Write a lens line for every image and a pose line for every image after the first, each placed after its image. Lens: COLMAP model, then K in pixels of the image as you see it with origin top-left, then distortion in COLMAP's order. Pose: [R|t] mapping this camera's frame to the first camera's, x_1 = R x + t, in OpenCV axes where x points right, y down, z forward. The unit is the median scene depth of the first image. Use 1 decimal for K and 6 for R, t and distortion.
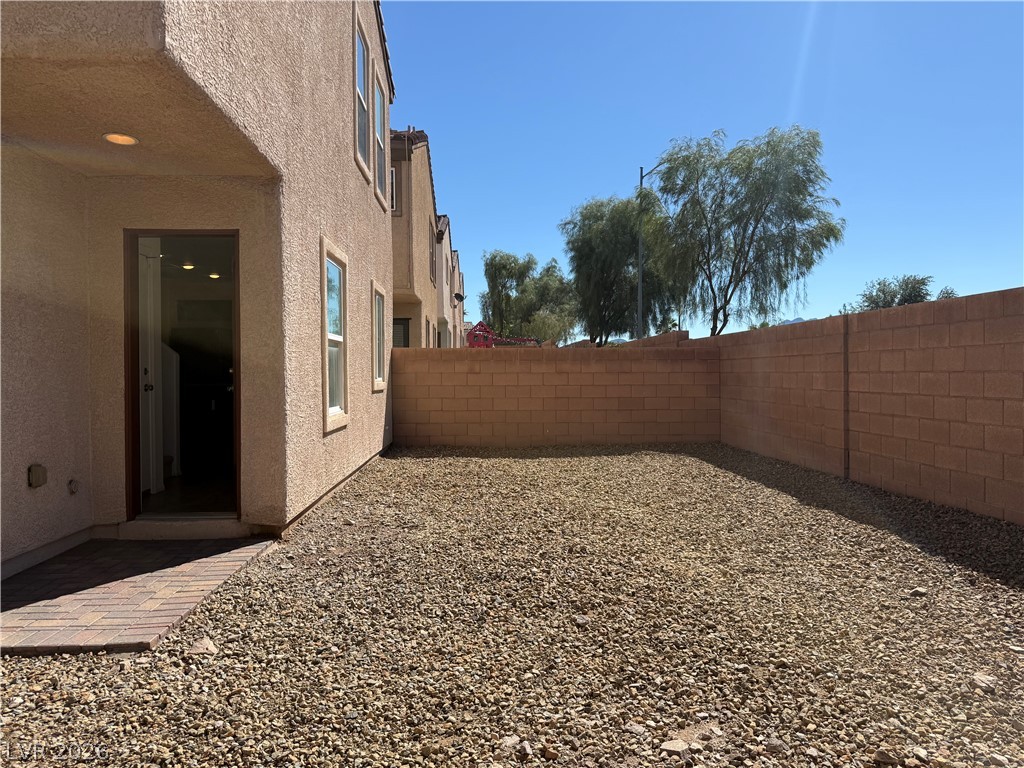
lens RADIAL K [[713.3, 0, 508.2], [0, 713.3, 382.9], [0, 0, 1]] dist [0.065428, -0.069154]
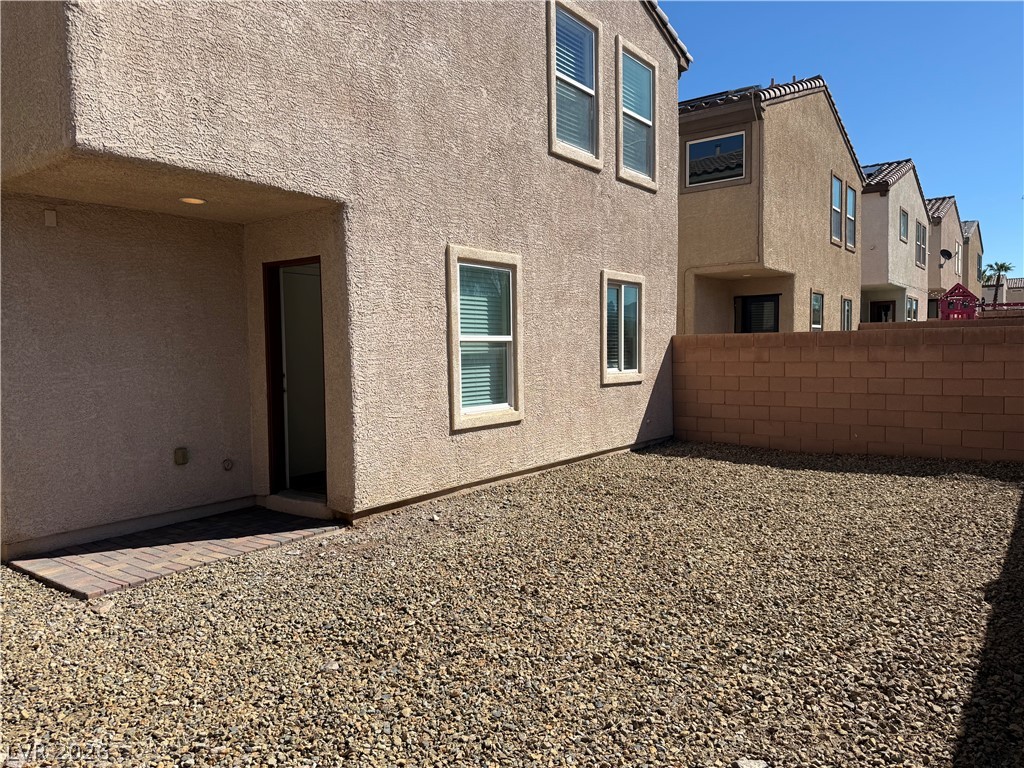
lens RADIAL K [[713.3, 0, 512.6], [0, 713.3, 384.9], [0, 0, 1]] dist [0.065428, -0.069154]
pose [[0.774020, 0.022520, -0.632760, 0.414224], [0.004173, 0.999164, 0.040664, -0.035276], [0.633147, -0.034115, 0.773279, 0.206254]]
